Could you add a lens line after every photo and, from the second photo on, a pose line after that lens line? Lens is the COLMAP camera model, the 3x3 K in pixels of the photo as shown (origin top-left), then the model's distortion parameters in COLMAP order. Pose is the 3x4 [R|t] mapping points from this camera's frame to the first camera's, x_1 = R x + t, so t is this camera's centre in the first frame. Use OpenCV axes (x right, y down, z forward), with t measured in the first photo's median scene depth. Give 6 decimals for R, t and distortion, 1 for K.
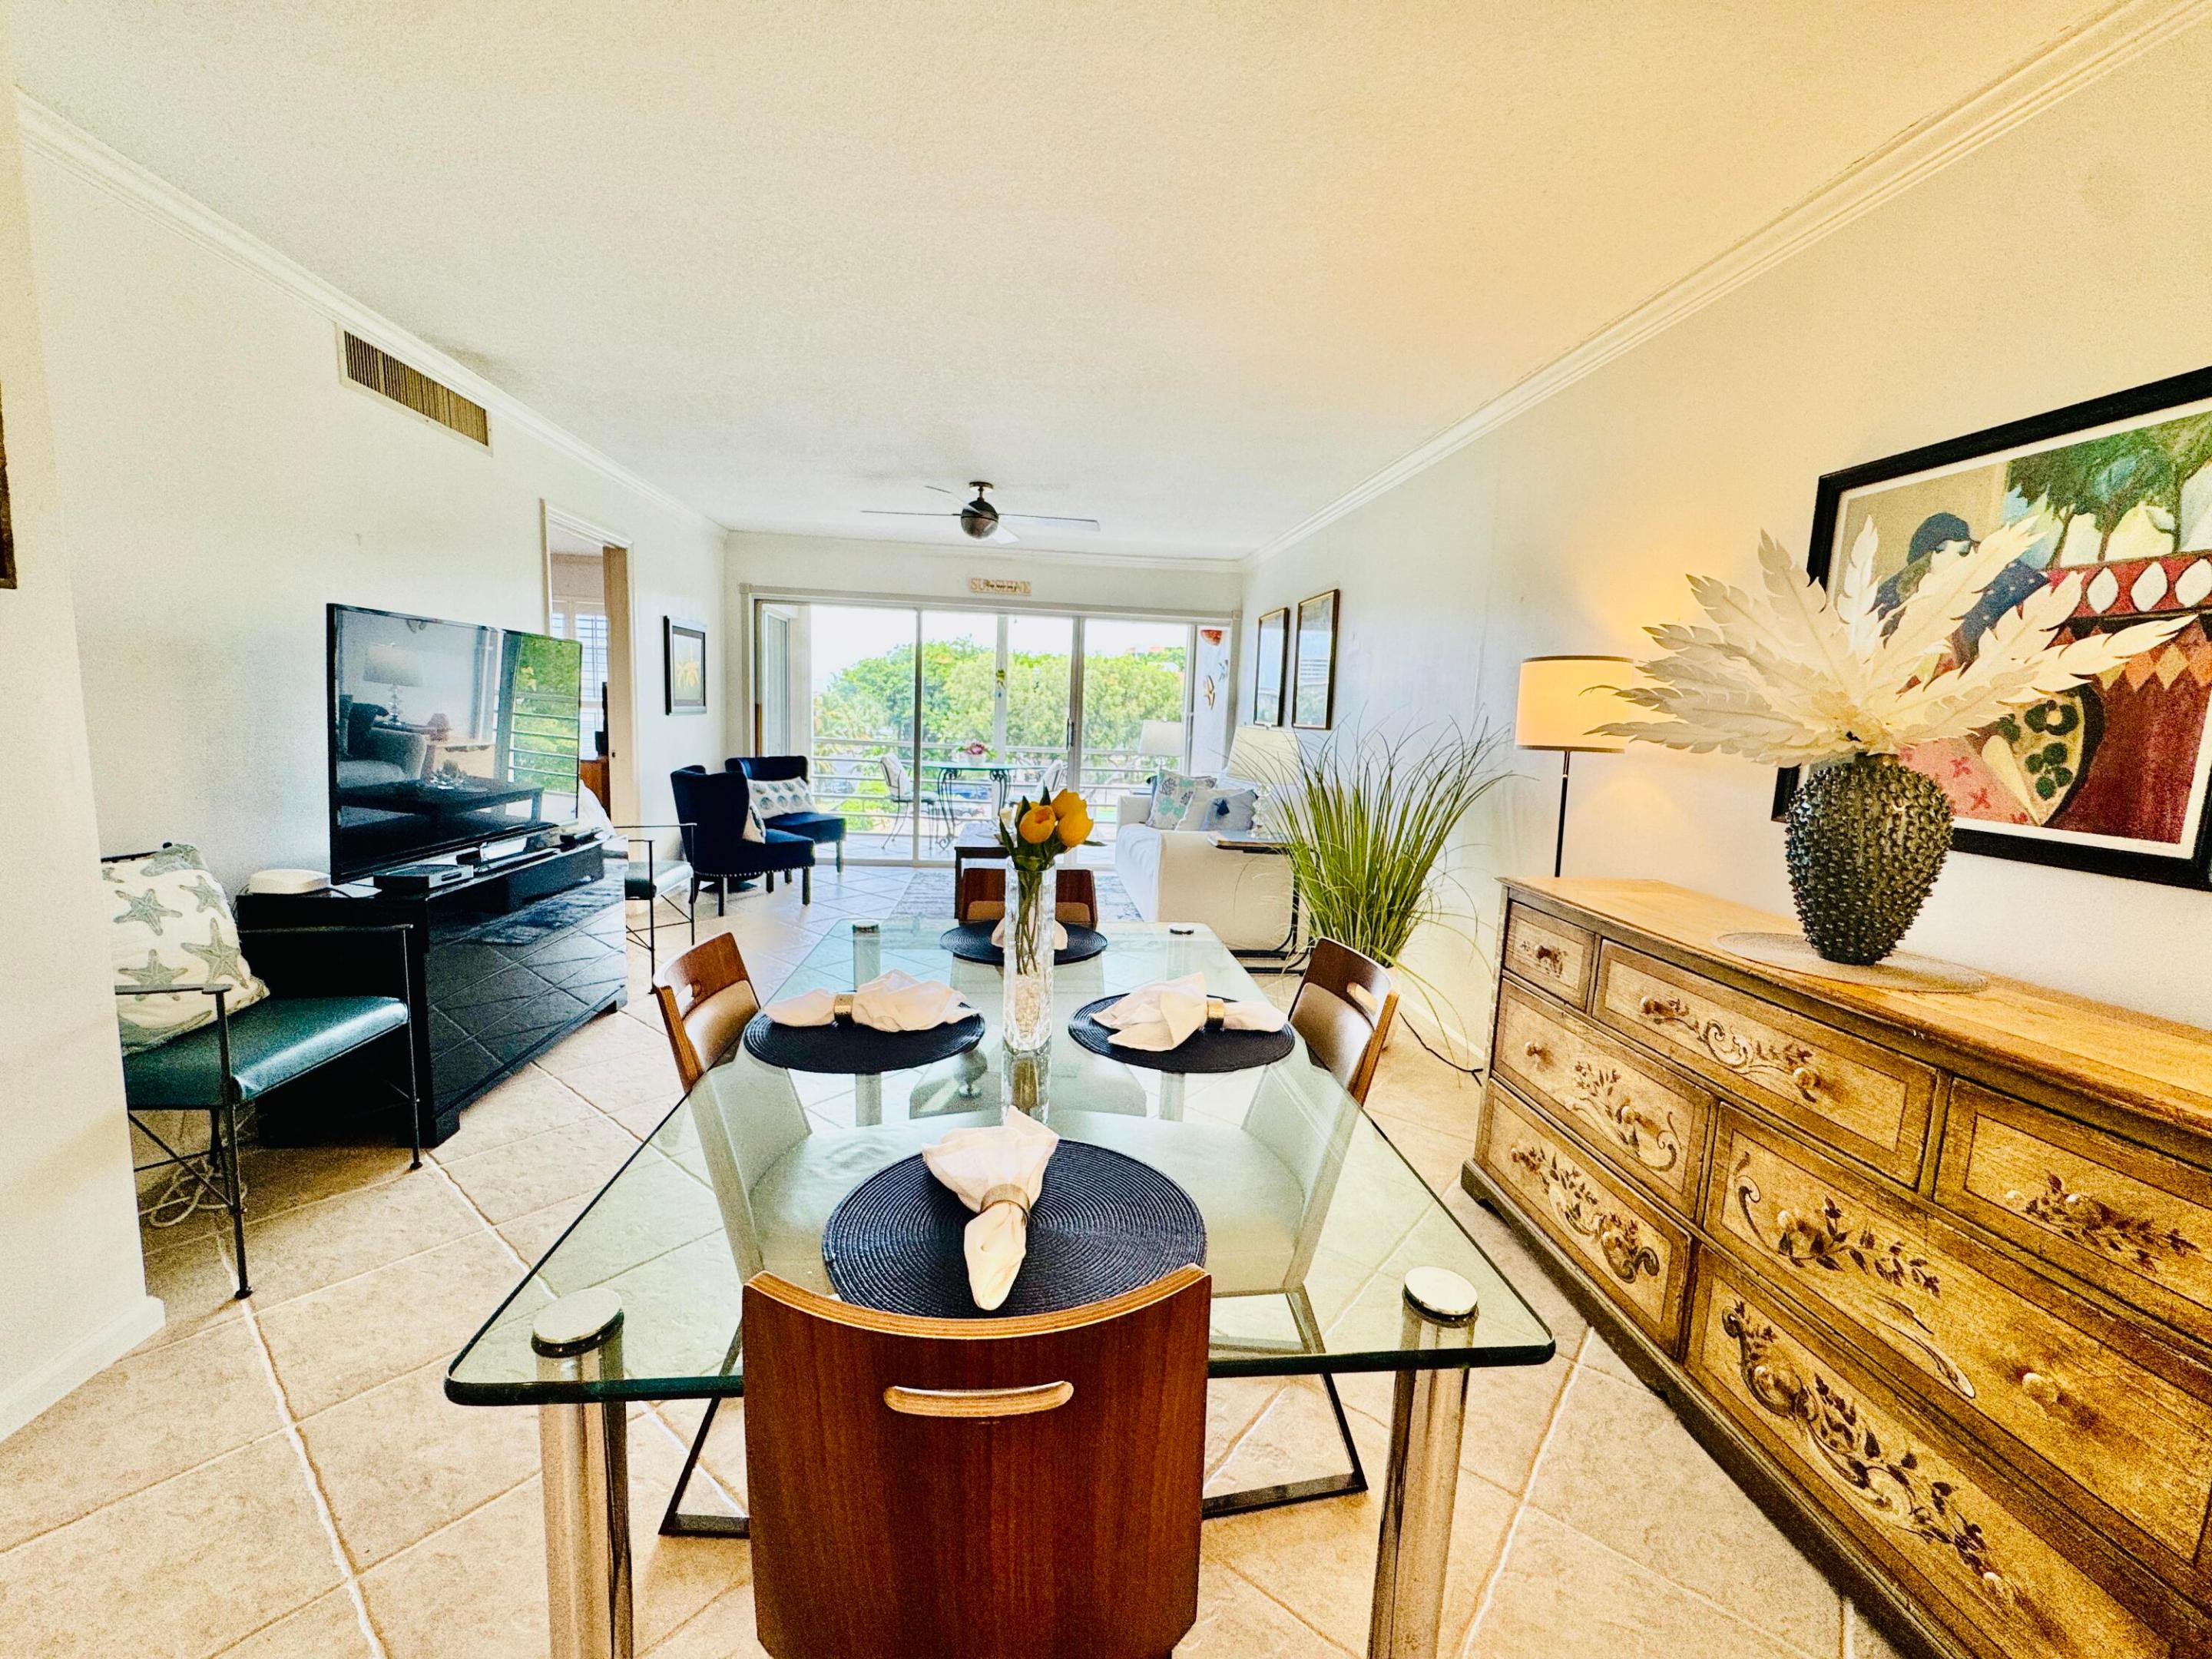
lens RADIAL K [[885.8, 0, 1105.0], [0, 885.8, 828.1], [0, 0, 1]] dist [-0.002244, 0.000019]
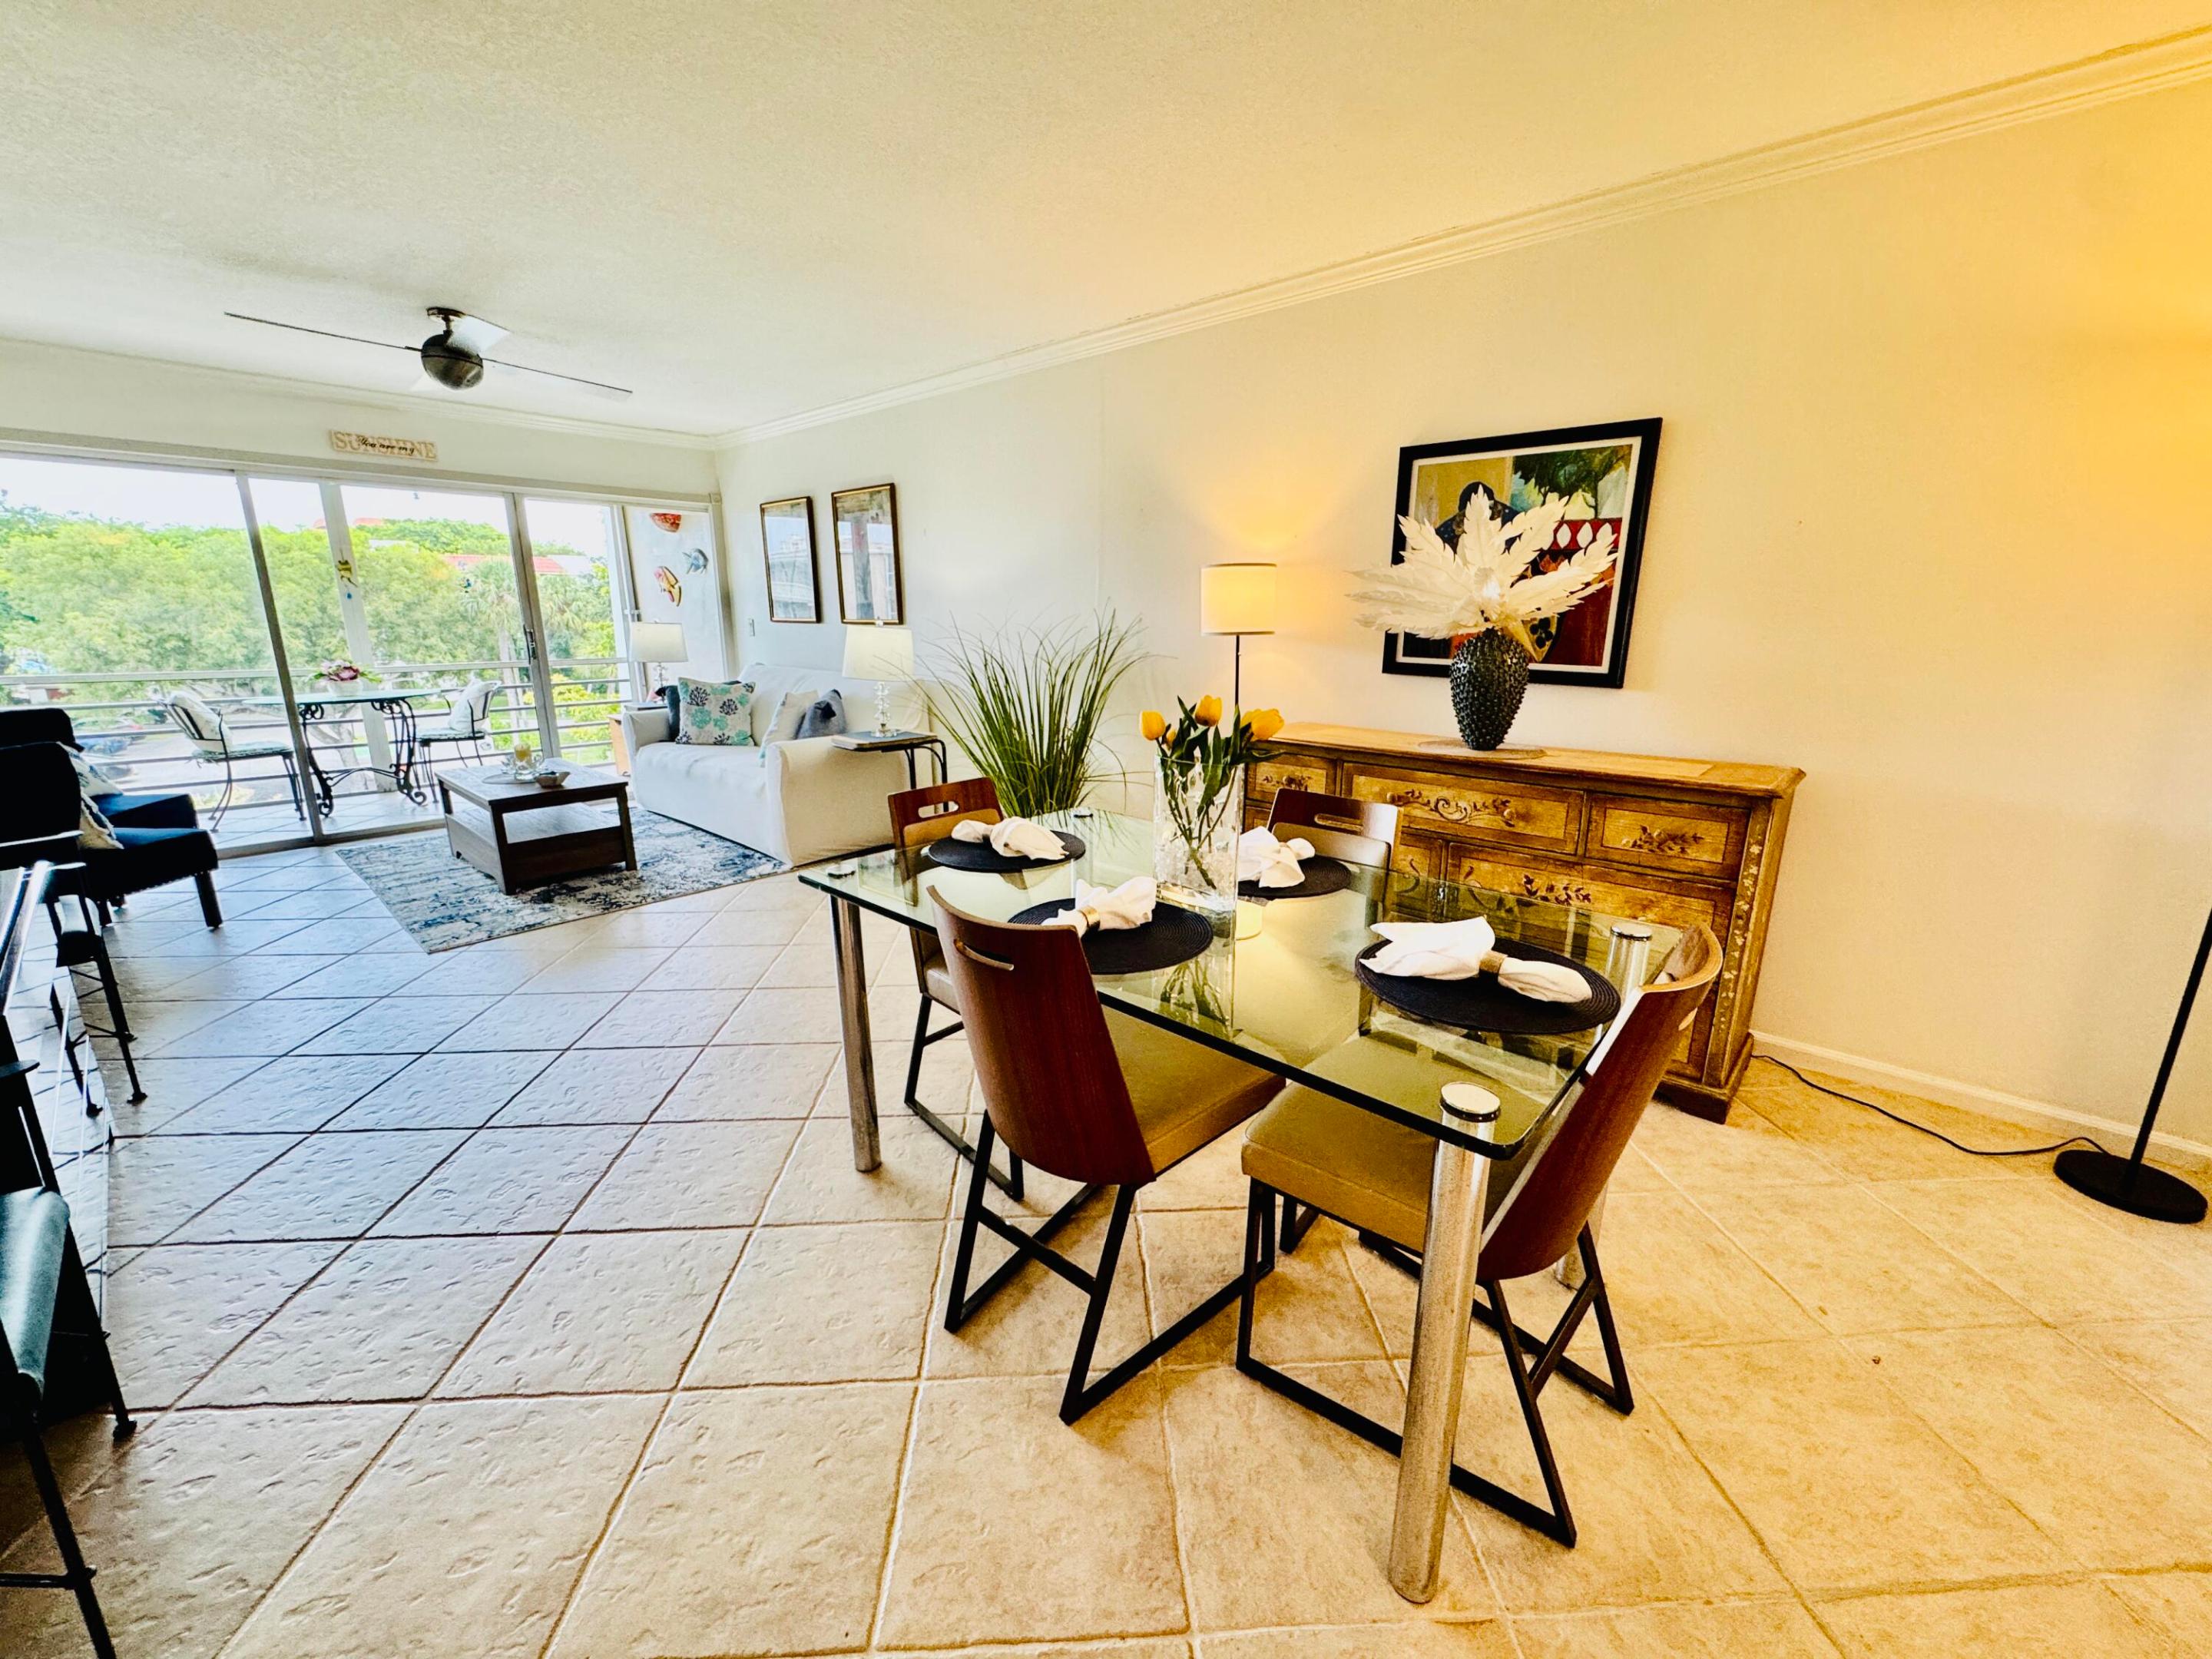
lens RADIAL K [[885.8, 0, 1109.5], [0, 885.8, 827.7], [0, 0, 1]] dist [-0.002244, 0.000019]
pose [[0.742484, -0.197579, 0.640062, -0.682609], [0.115005, 0.978923, 0.168774, -0.062449], [-0.659917, -0.051702, 0.749557, 0.131356]]
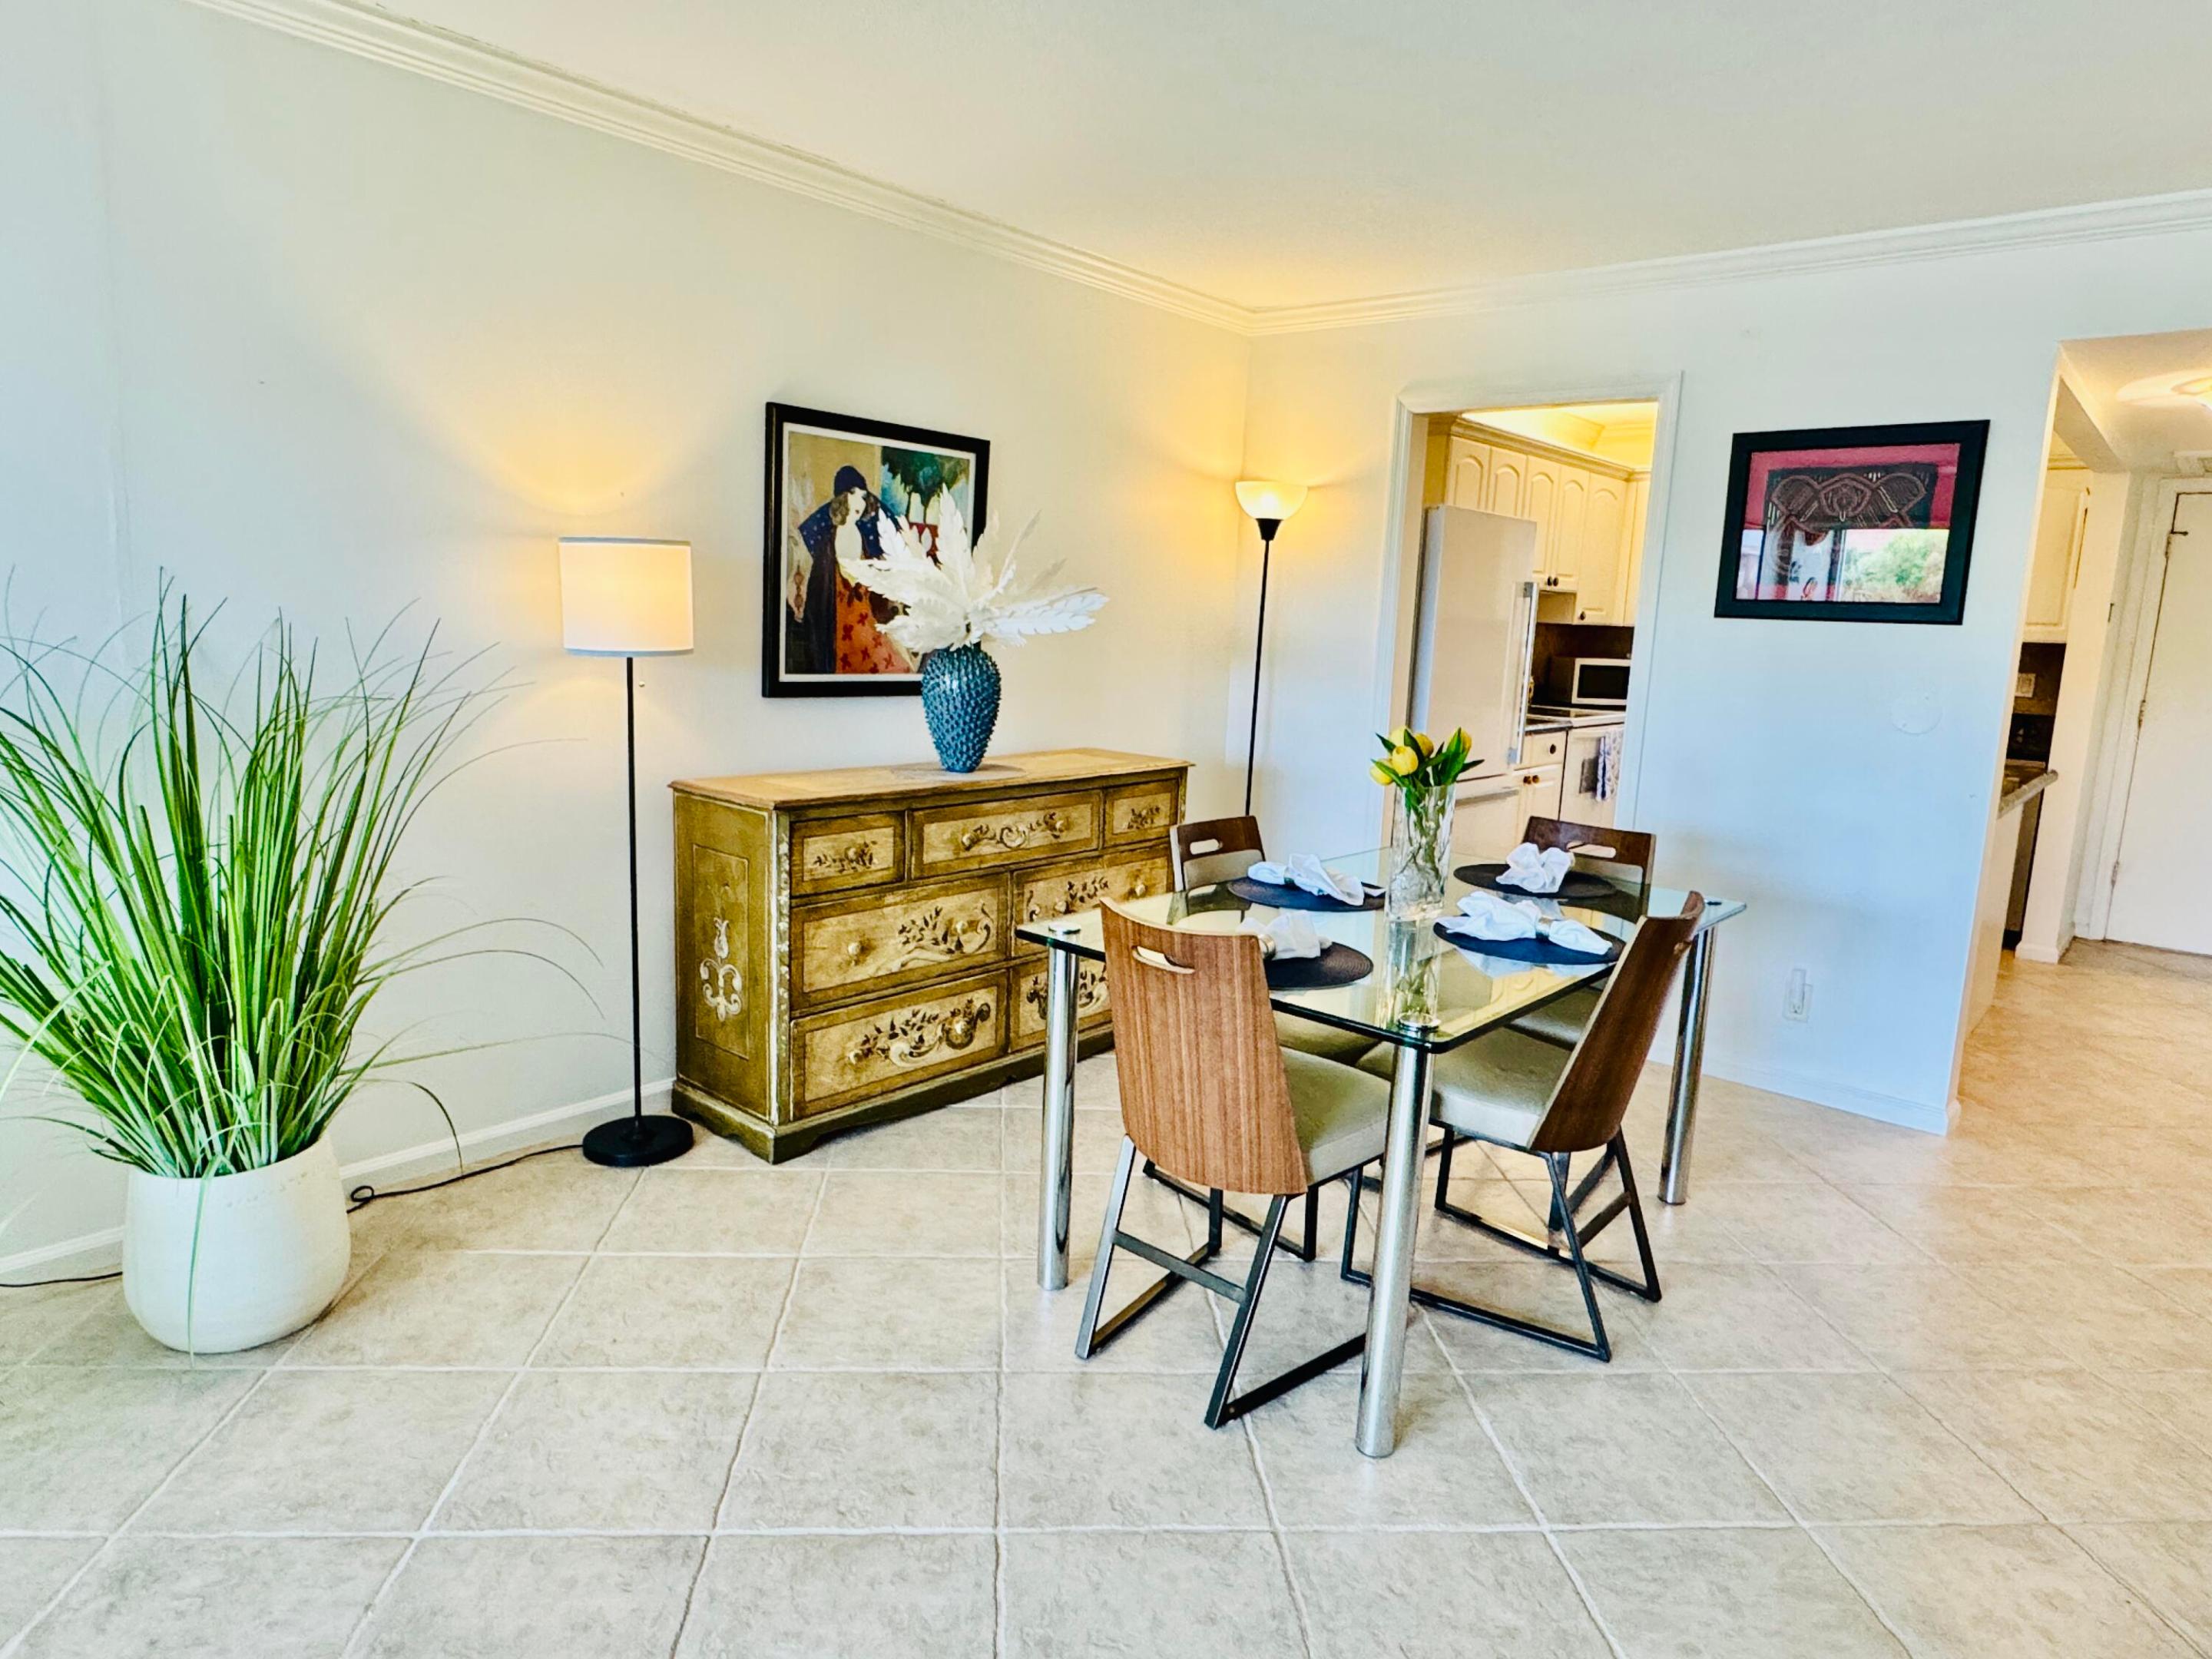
lens RADIAL K [[1332.7, 0, 1101.2], [0, 1332.7, 822.8], [0, 0, 1]] dist [-0.005849, 0.001653]
pose [[-0.679490, -0.187358, 0.709359, -0.828693], [0.025657, 0.960185, 0.278183, -0.332335], [-0.733236, 0.207223, -0.647629, 1.889048]]
